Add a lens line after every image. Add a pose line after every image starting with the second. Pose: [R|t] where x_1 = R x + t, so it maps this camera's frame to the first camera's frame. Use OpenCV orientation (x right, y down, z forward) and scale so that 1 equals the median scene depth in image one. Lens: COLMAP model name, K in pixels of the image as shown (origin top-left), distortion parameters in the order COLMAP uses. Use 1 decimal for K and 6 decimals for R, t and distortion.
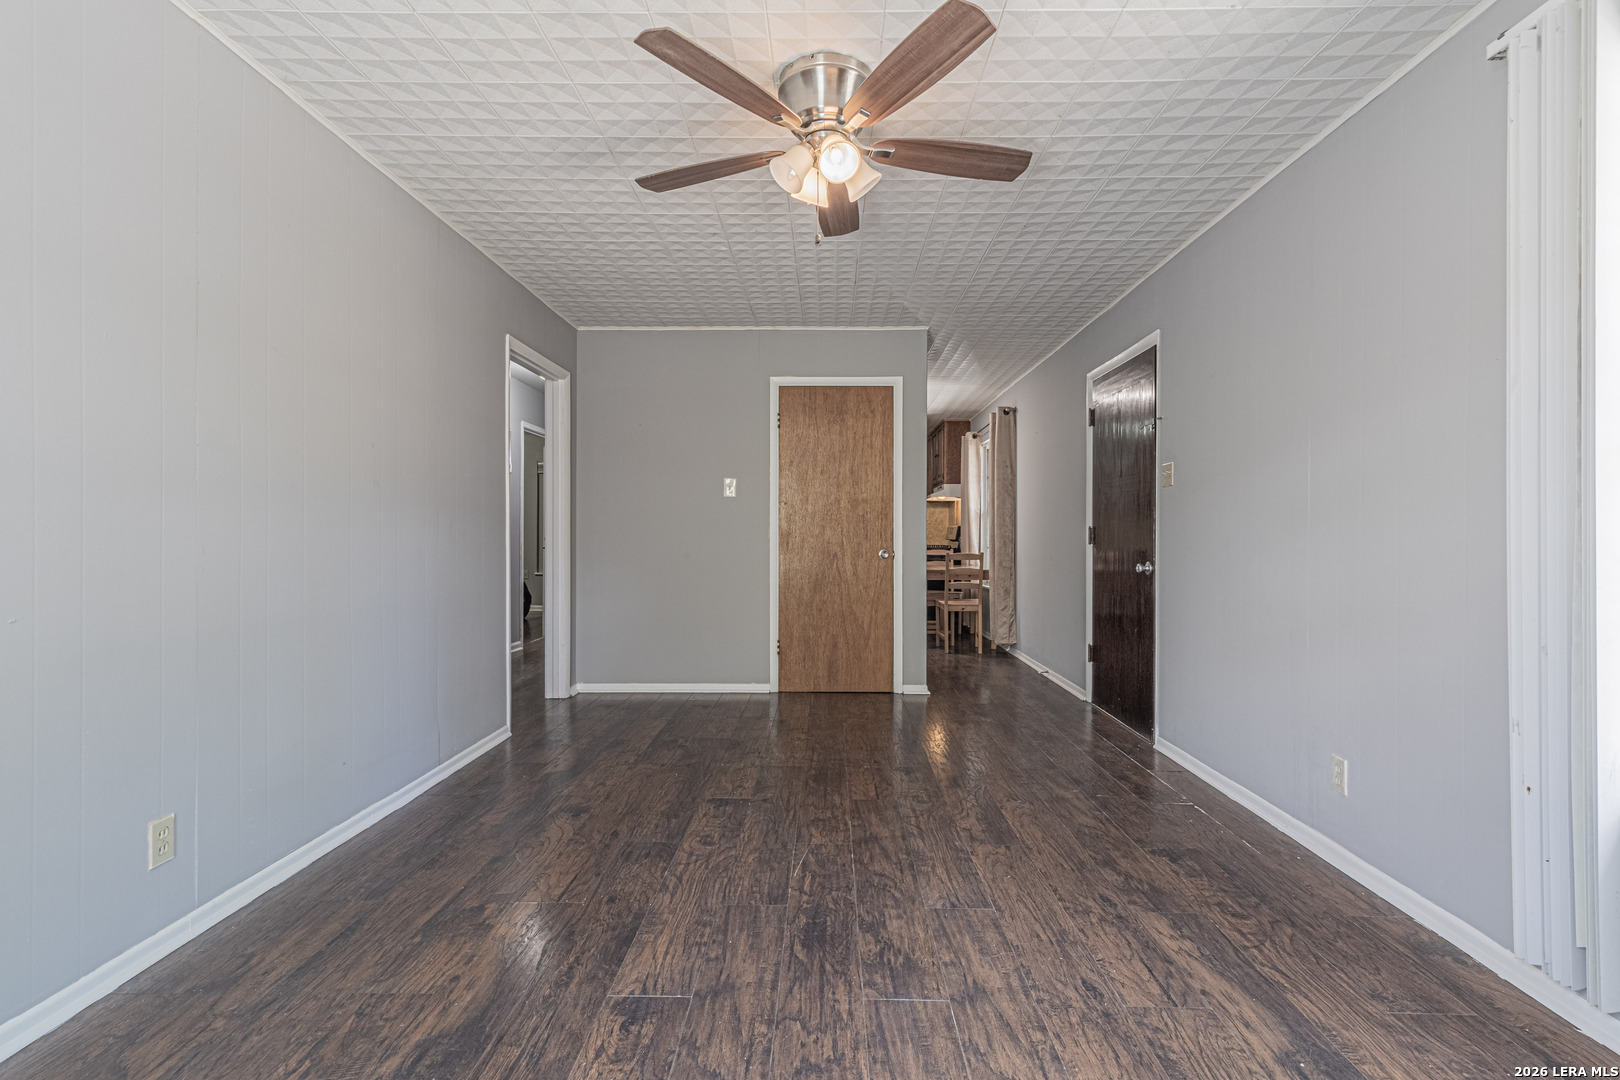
lens RADIAL K [[763.9, 0, 803.5], [0, 763.9, 541.0], [0, 0, 1]] dist [0.005880, 0.000908]
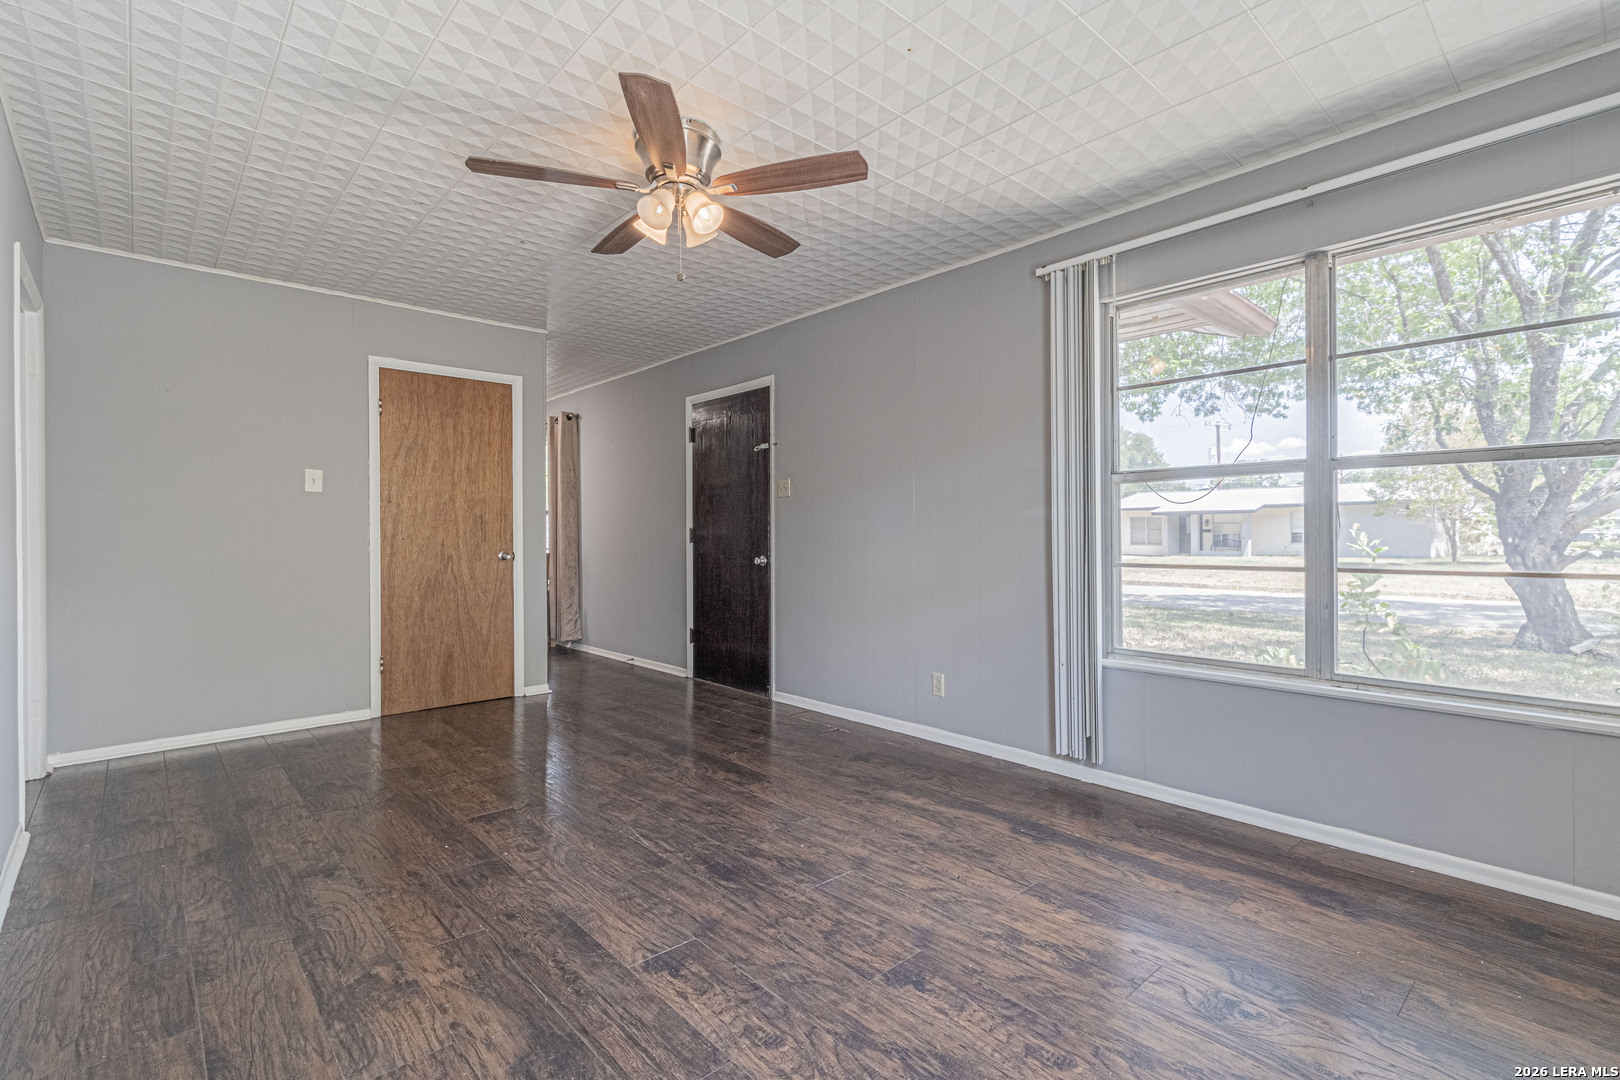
lens RADIAL K [[763.9, 0, 826.7], [0, 763.9, 547.7], [0, 0, 1]] dist [0.005880, 0.000908]
pose [[0.715837, -0.018286, 0.698028, -0.486326], [0.011934, 0.999831, 0.013954, -0.003819], [-0.698166, -0.001659, 0.715934, 0.023203]]
